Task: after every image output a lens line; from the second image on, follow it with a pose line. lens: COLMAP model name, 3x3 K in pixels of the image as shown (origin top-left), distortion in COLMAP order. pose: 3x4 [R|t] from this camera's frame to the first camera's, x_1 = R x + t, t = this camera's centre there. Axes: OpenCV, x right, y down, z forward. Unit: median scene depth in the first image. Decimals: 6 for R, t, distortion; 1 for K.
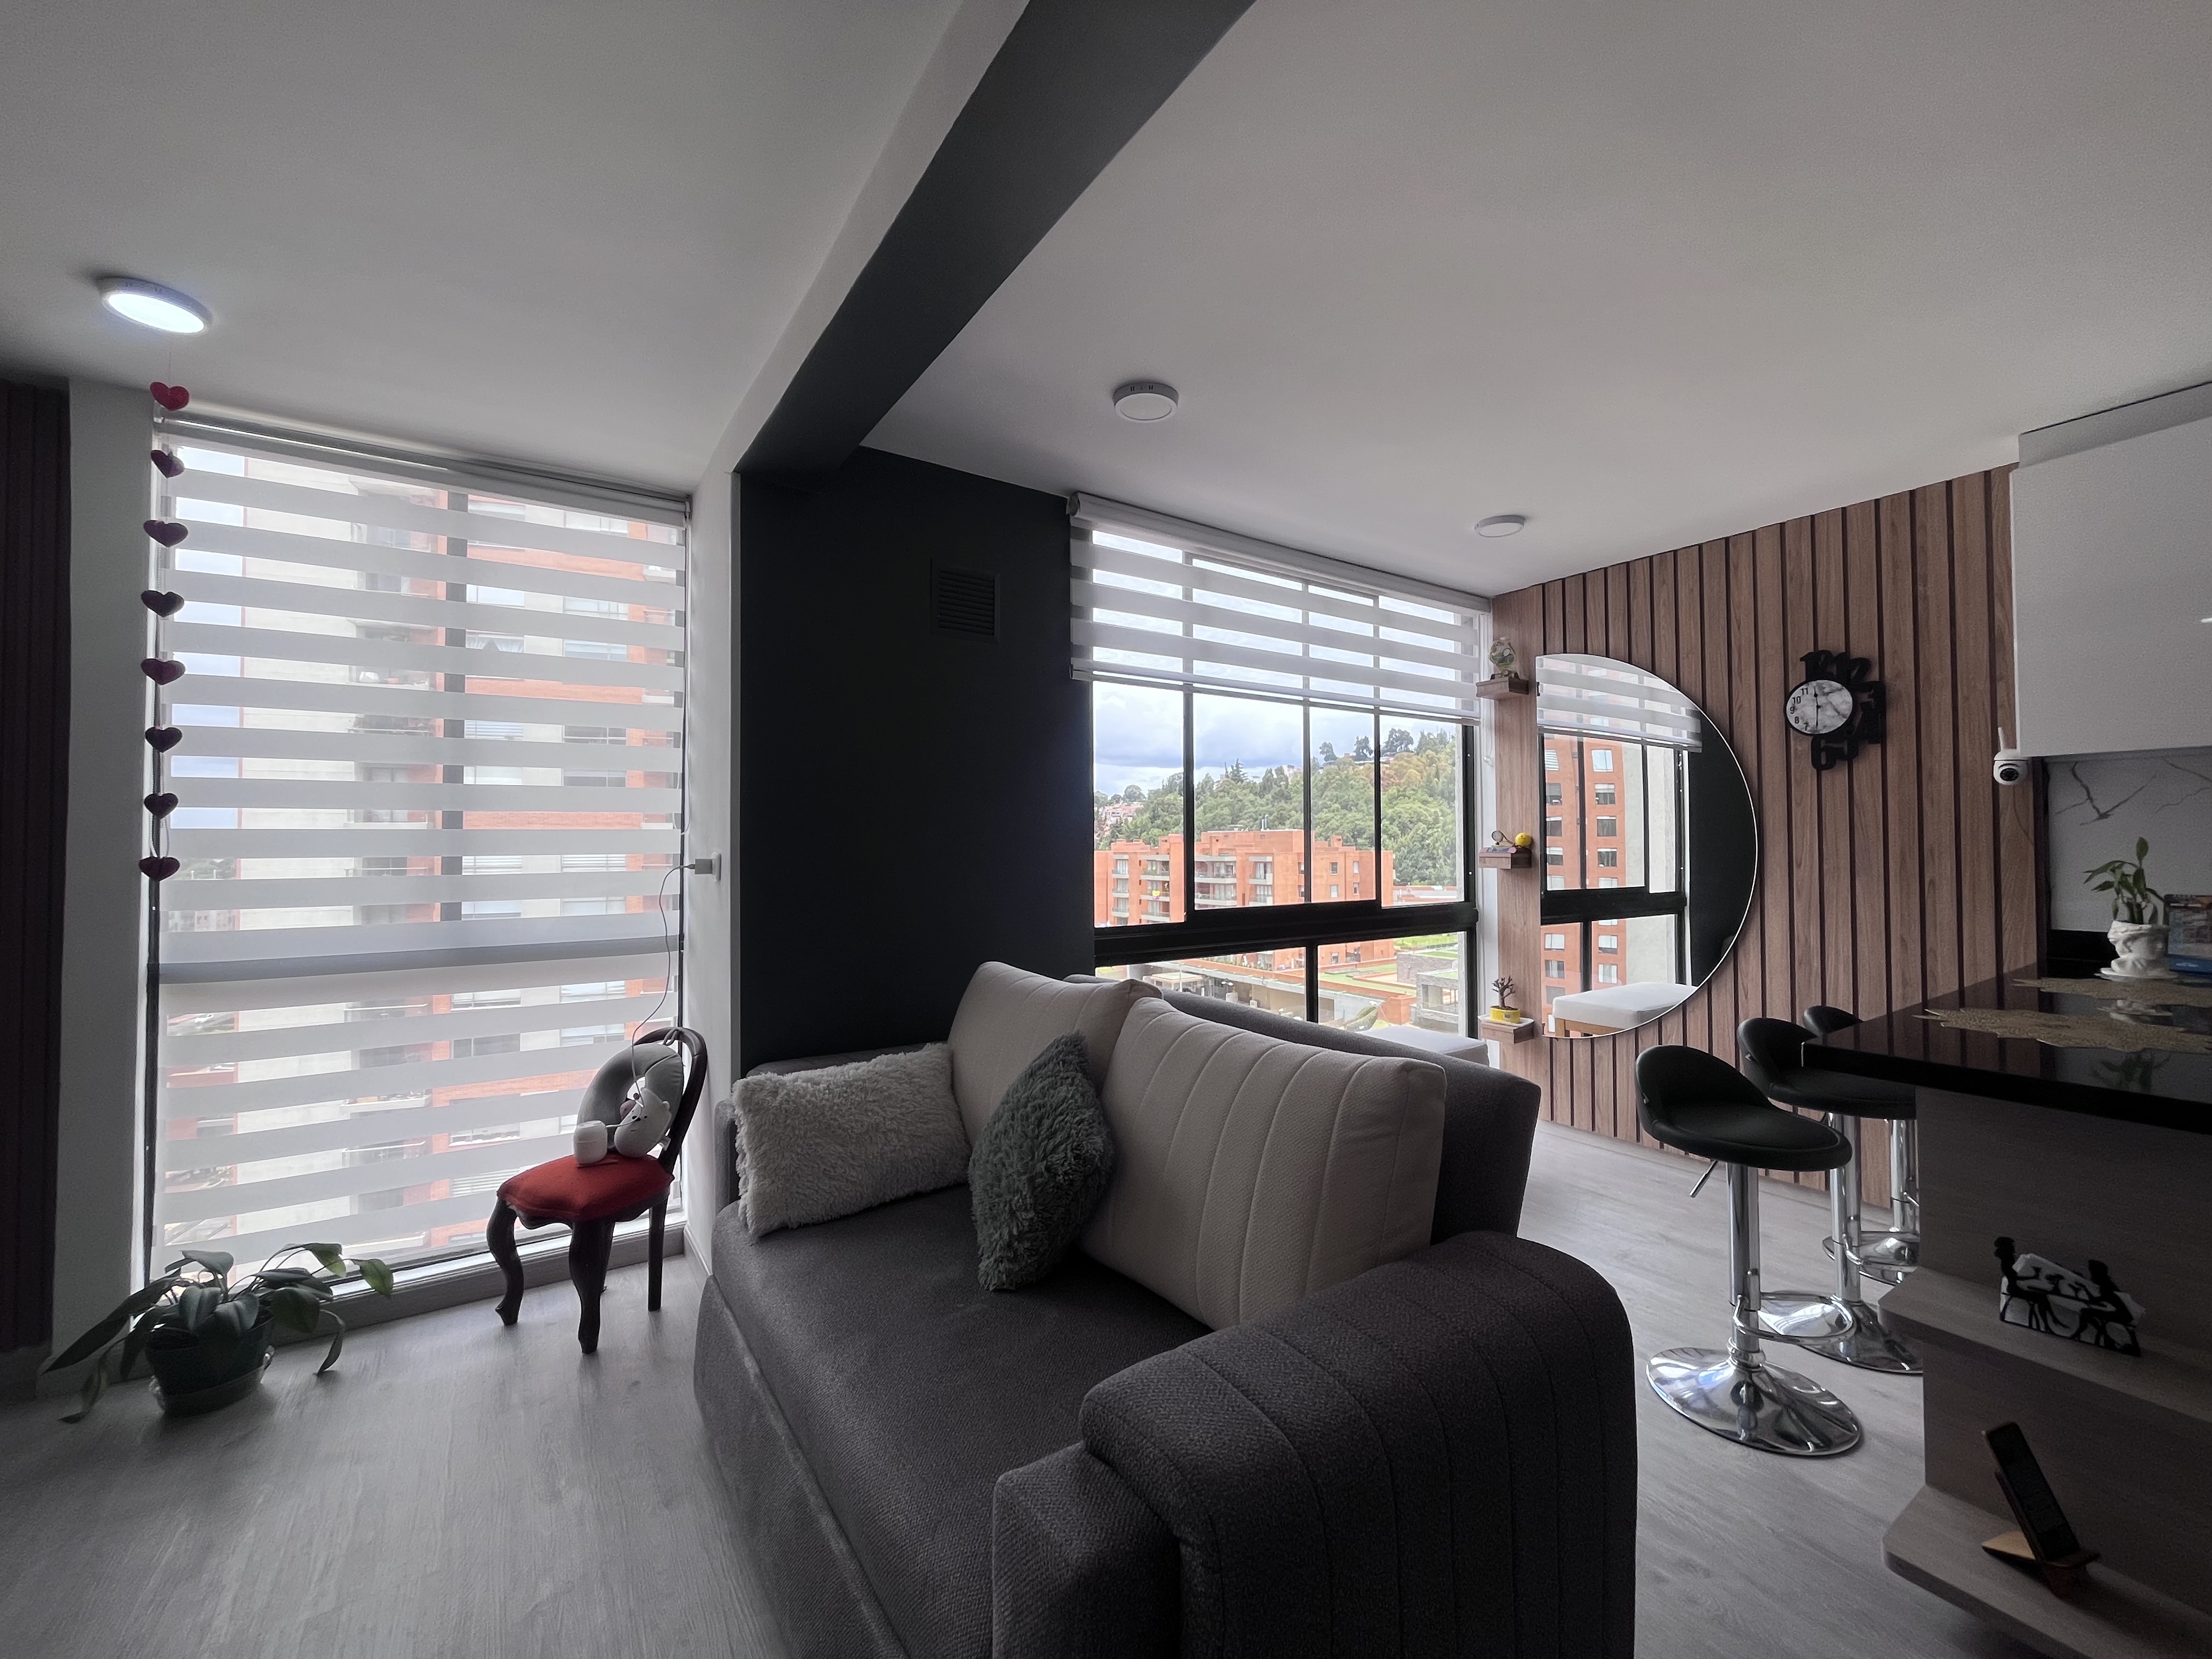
lens RADIAL K [[895.3, 0, 1109.7], [0, 895.3, 823.7], [0, 0, 1]] dist [-0.002322, -0.000471]
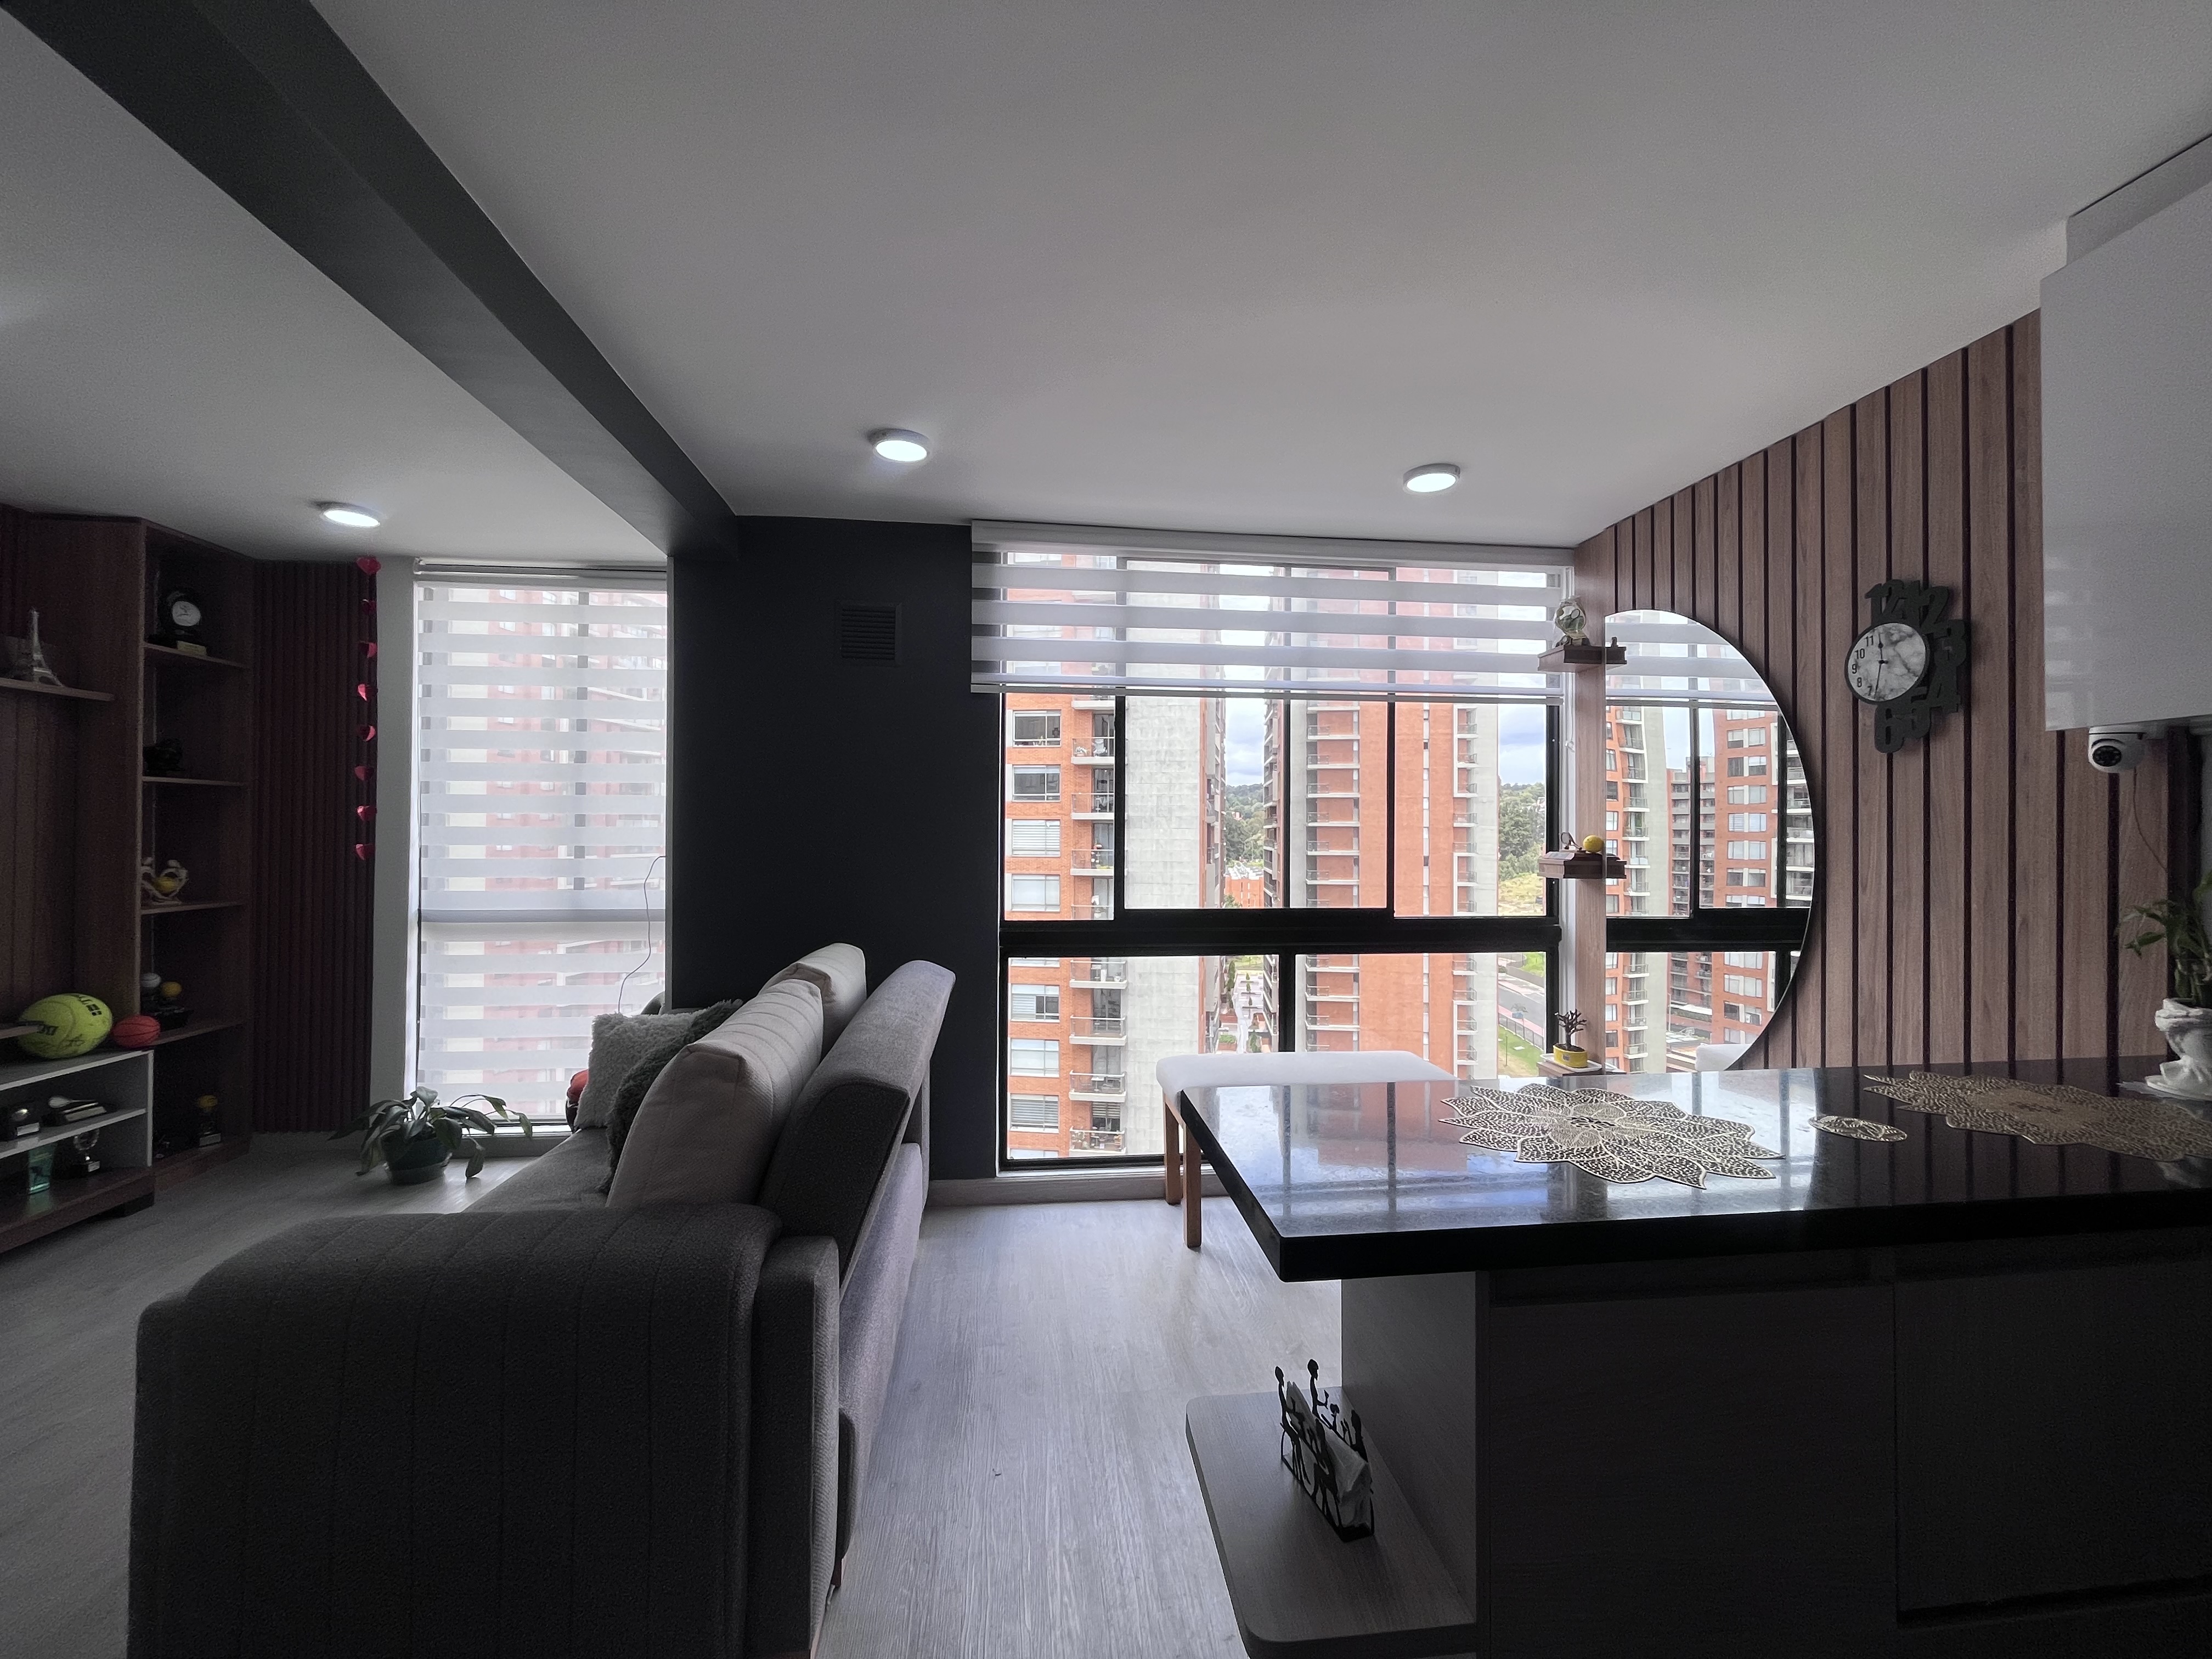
lens RADIAL K [[895.3, 0, 1109.7], [0, 895.3, 823.7], [0, 0, 1]] dist [-0.002322, -0.000471]
pose [[0.886680, 0.005034, -0.462356, 0.568319], [0.000630, 0.999927, 0.012094, -0.013186], [0.462383, -0.011015, 0.886612, 0.098194]]
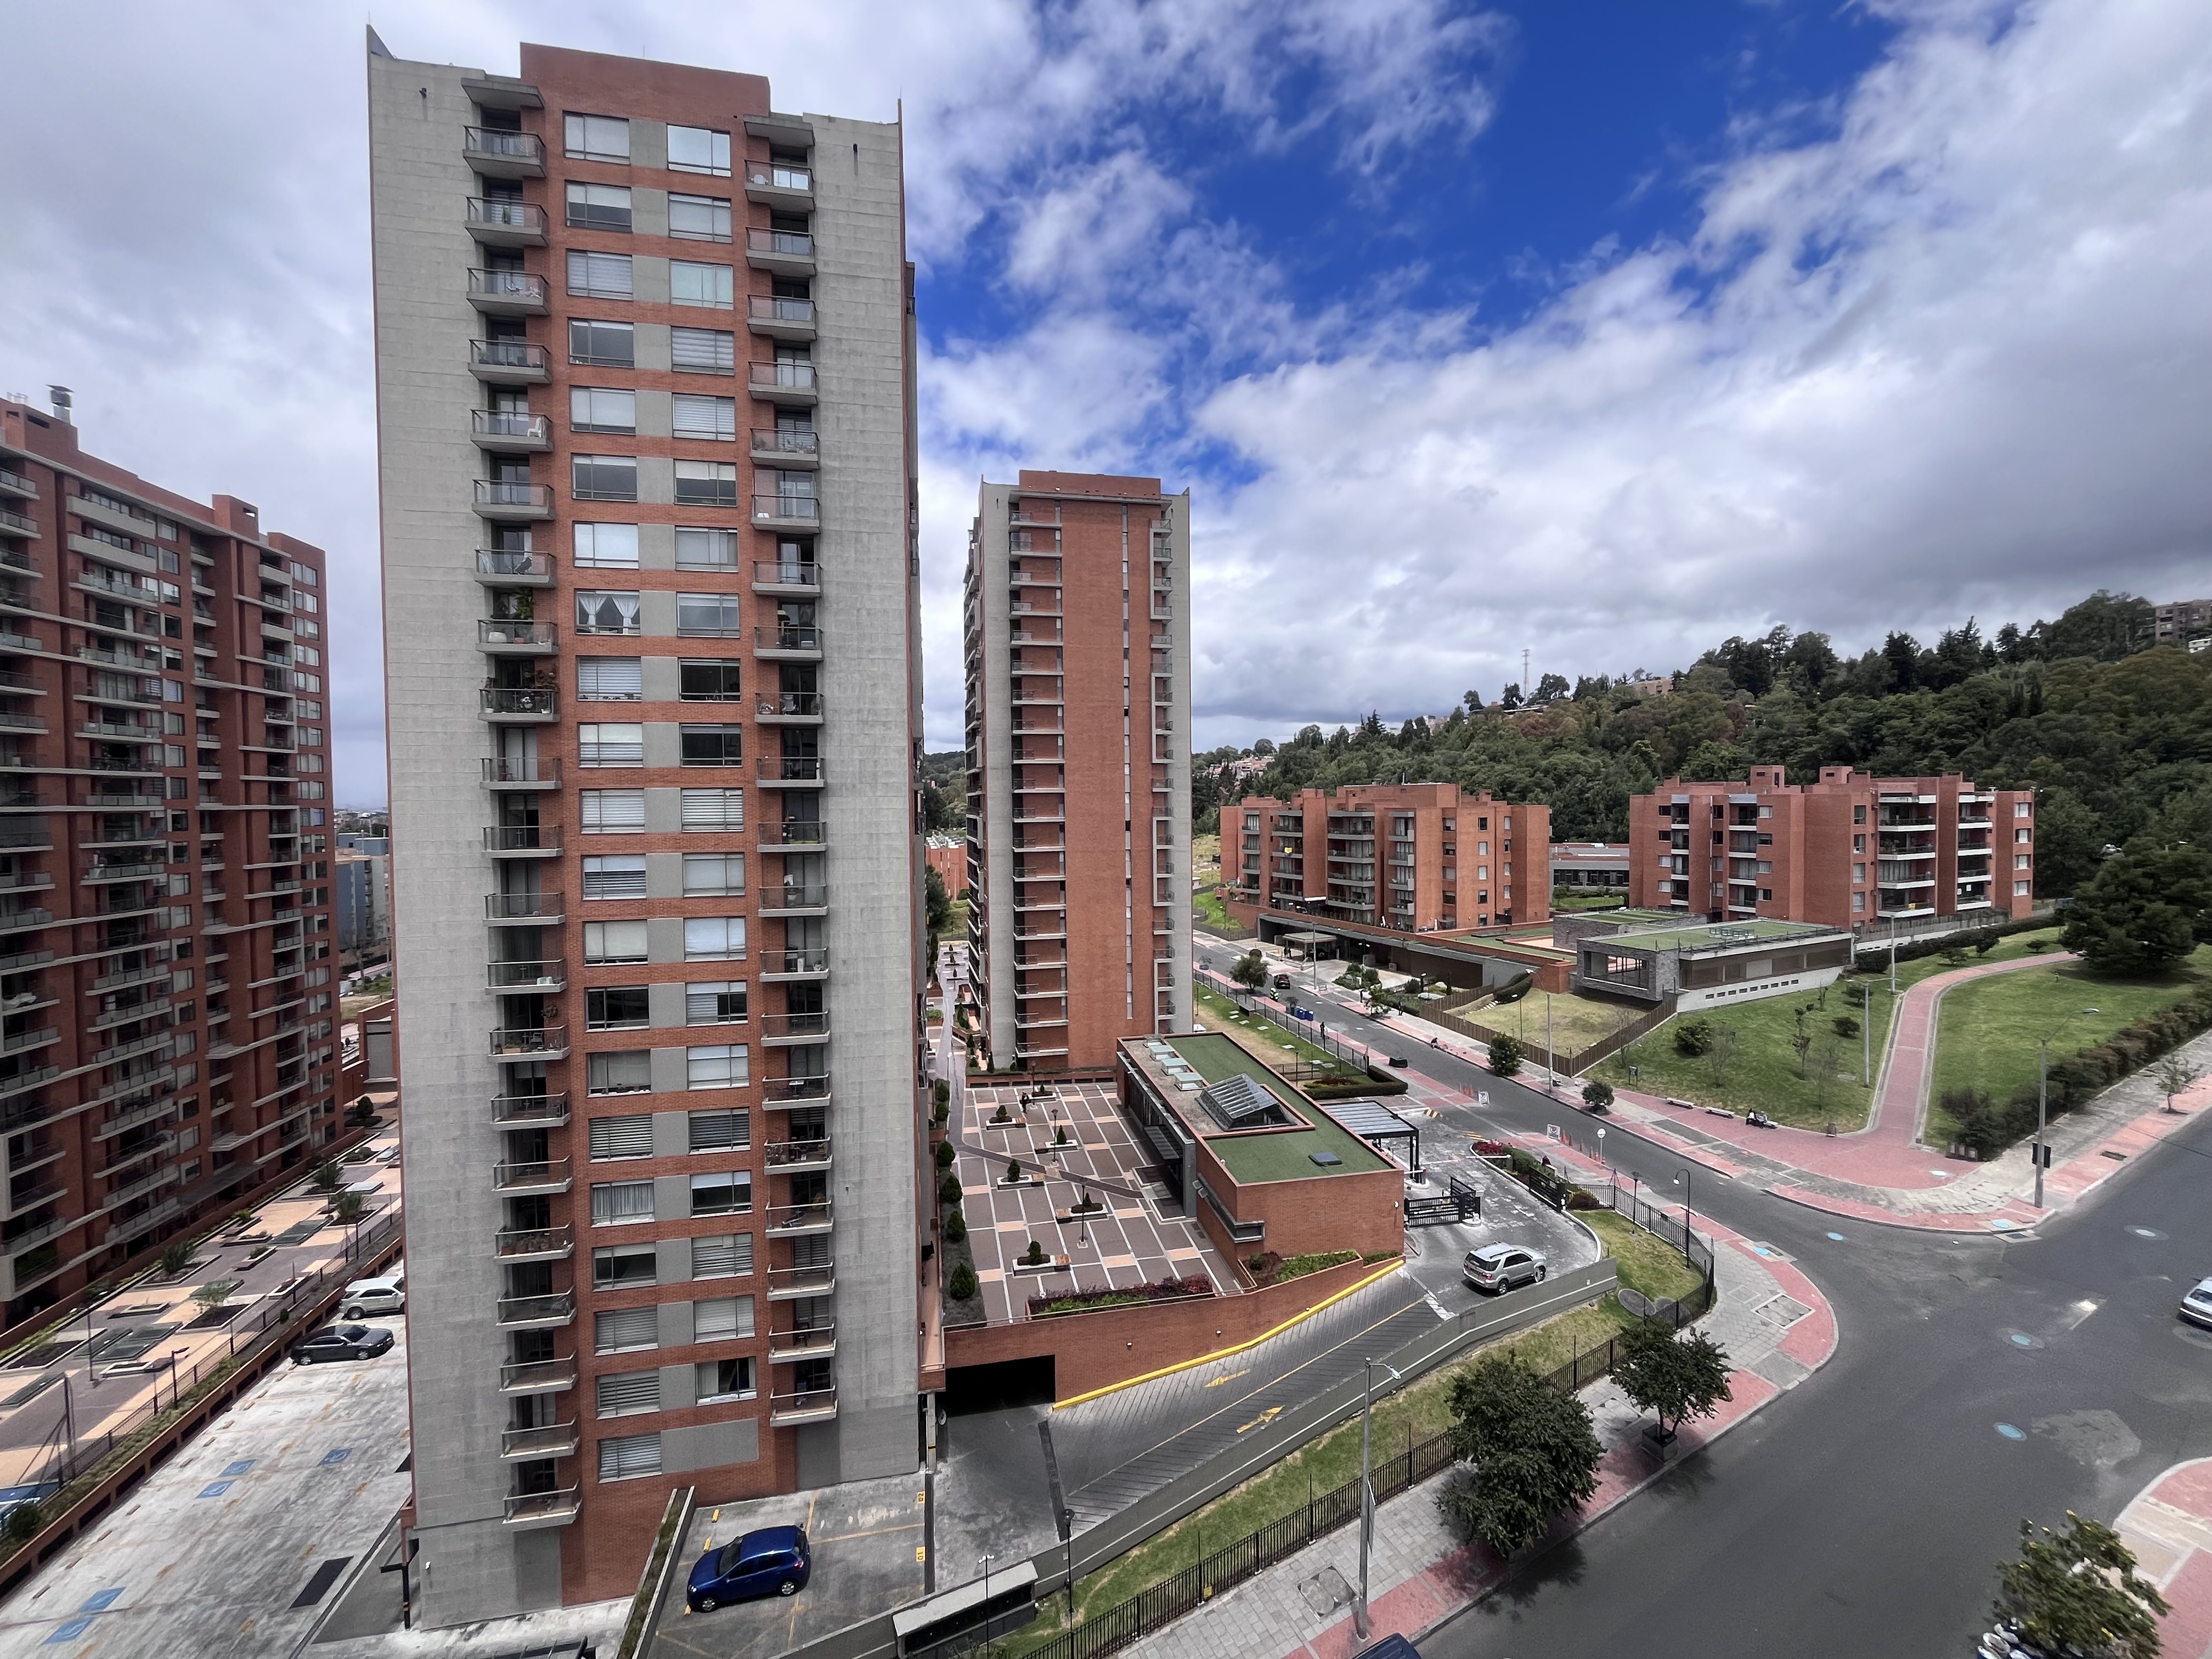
lens RADIAL K [[895.3, 0, 1109.7], [0, 895.3, 823.7], [0, 0, 1]] dist [-0.002322, -0.000471]
pose [[0.989599, -0.000779, -0.143848, 0.006491], [0.007916, 0.998765, 0.049051, 0.020432], [0.143632, -0.049680, 0.988383, 0.978807]]
